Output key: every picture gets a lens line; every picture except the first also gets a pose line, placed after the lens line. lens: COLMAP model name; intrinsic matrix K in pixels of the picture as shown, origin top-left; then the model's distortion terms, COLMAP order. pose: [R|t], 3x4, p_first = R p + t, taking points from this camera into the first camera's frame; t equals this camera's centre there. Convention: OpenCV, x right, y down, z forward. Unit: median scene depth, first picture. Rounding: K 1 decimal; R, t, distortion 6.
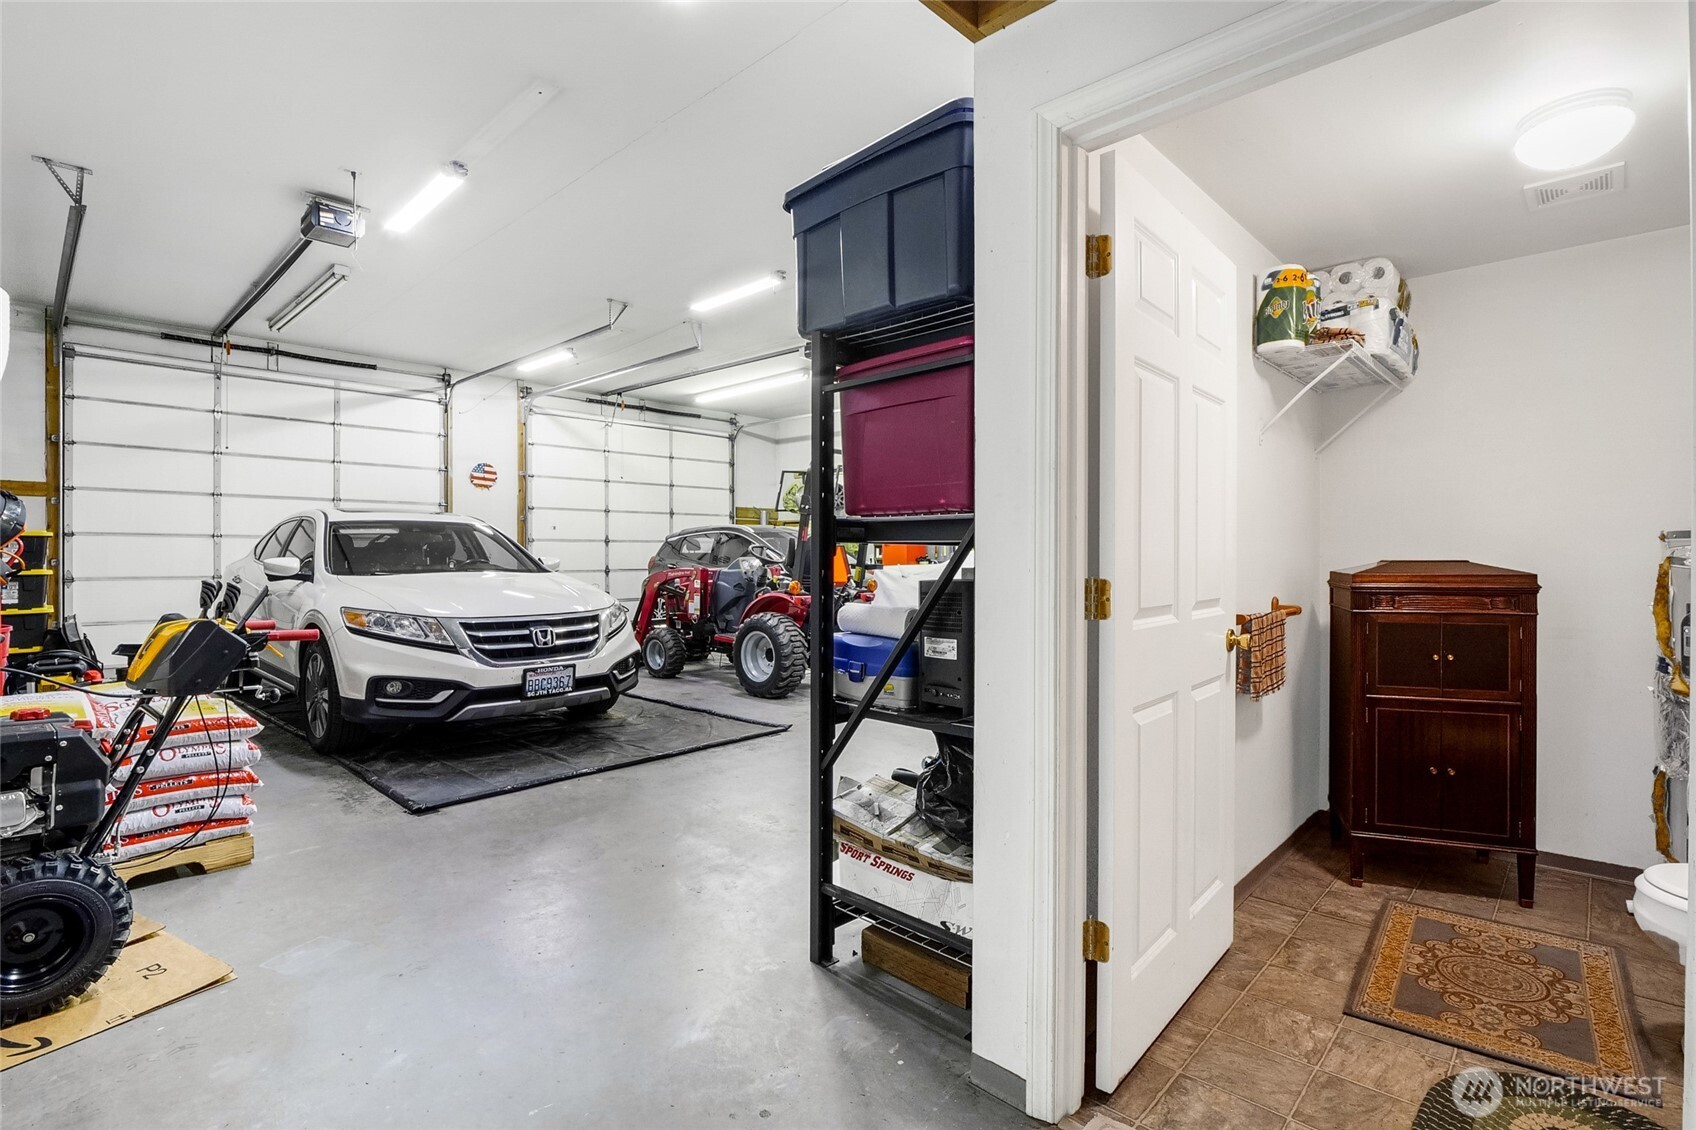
lens RADIAL K [[795.6, 0, 849.4], [0, 795.6, 557.3], [0, 0, 1]] dist [-0.015961, 0.002847]
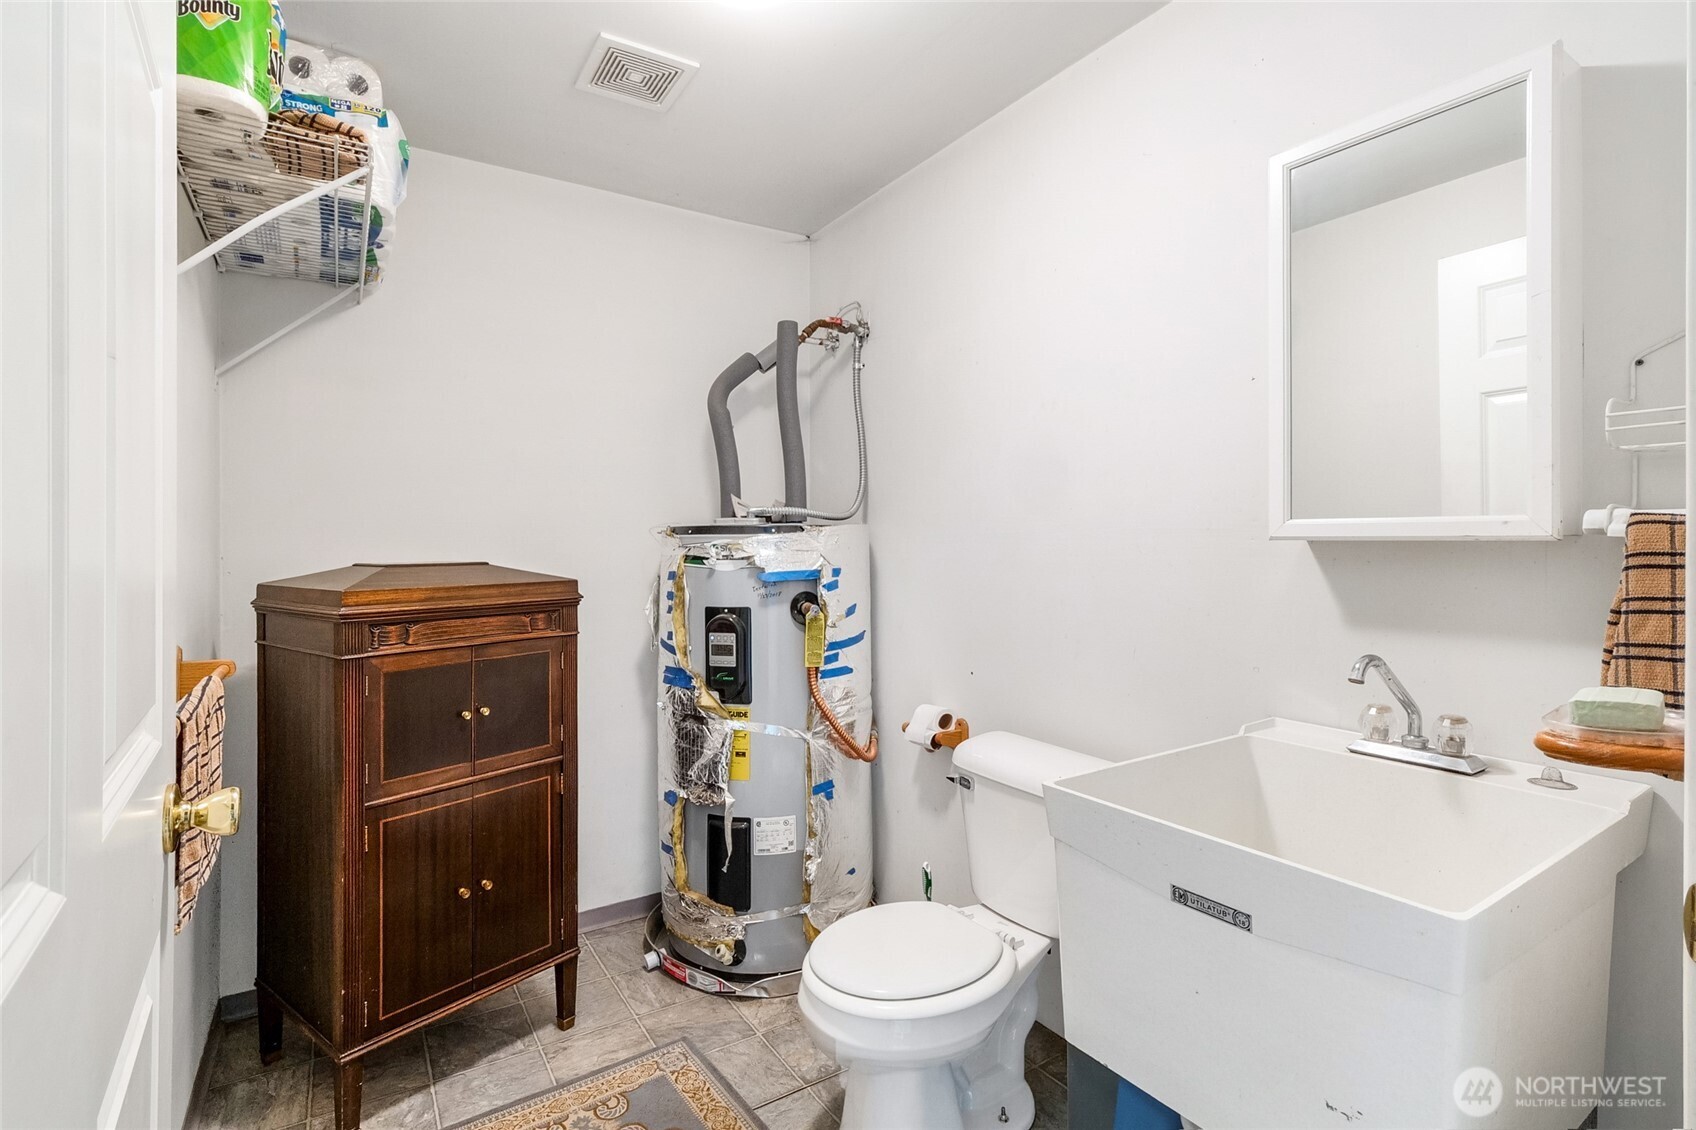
lens RADIAL K [[795.6, 0, 847.6], [0, 795.6, 552.0], [0, 0, 1]] dist [-0.015961, 0.002847]
pose [[0.239020, -0.000544, 0.971015, 0.197981], [0.008630, 0.999962, -0.001564, -0.001335], [-0.970976, 0.008754, 0.239015, 0.554525]]
